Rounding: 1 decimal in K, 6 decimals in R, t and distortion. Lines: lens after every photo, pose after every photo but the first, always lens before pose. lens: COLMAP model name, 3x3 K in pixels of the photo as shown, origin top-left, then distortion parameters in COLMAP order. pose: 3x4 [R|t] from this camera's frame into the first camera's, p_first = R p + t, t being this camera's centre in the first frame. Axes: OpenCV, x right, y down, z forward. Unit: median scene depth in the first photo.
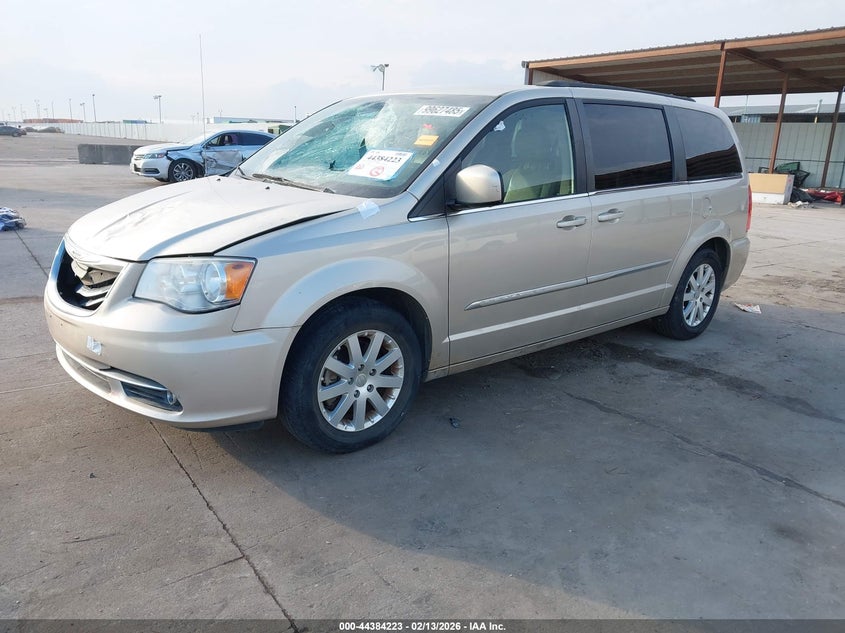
lens RADIAL K [[665.8, 0, 422.5], [0, 665.8, 316.5], [0, 0, 1]] dist [0.003487, 0.002323]
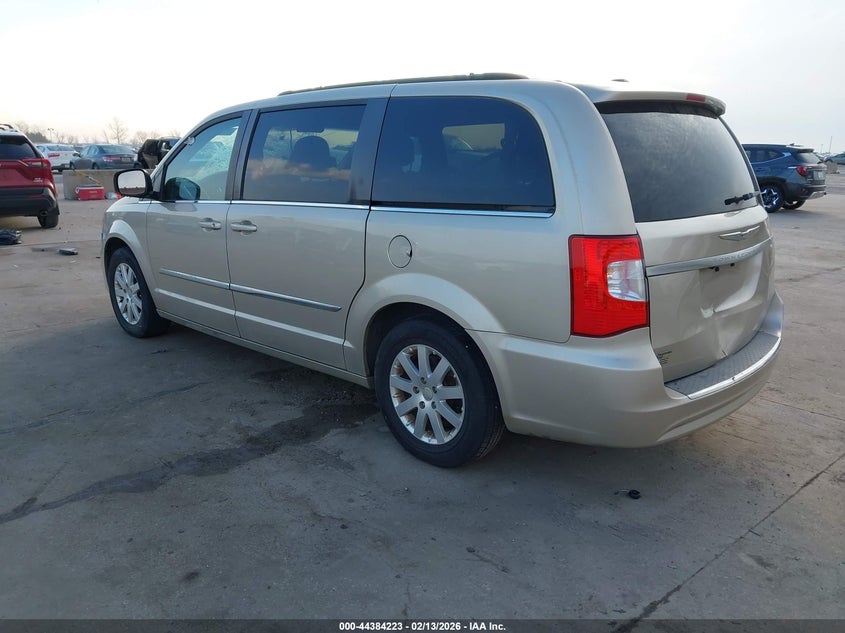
lens RADIAL K [[665.8, 0, 422.5], [0, 665.8, 316.5], [0, 0, 1]] dist [0.003487, 0.002323]
pose [[0.091996, 0.198683, -0.975737, 1.155364], [-0.263225, 0.949887, 0.168601, -0.232957], [0.960338, 0.241328, 0.139684, 1.044100]]
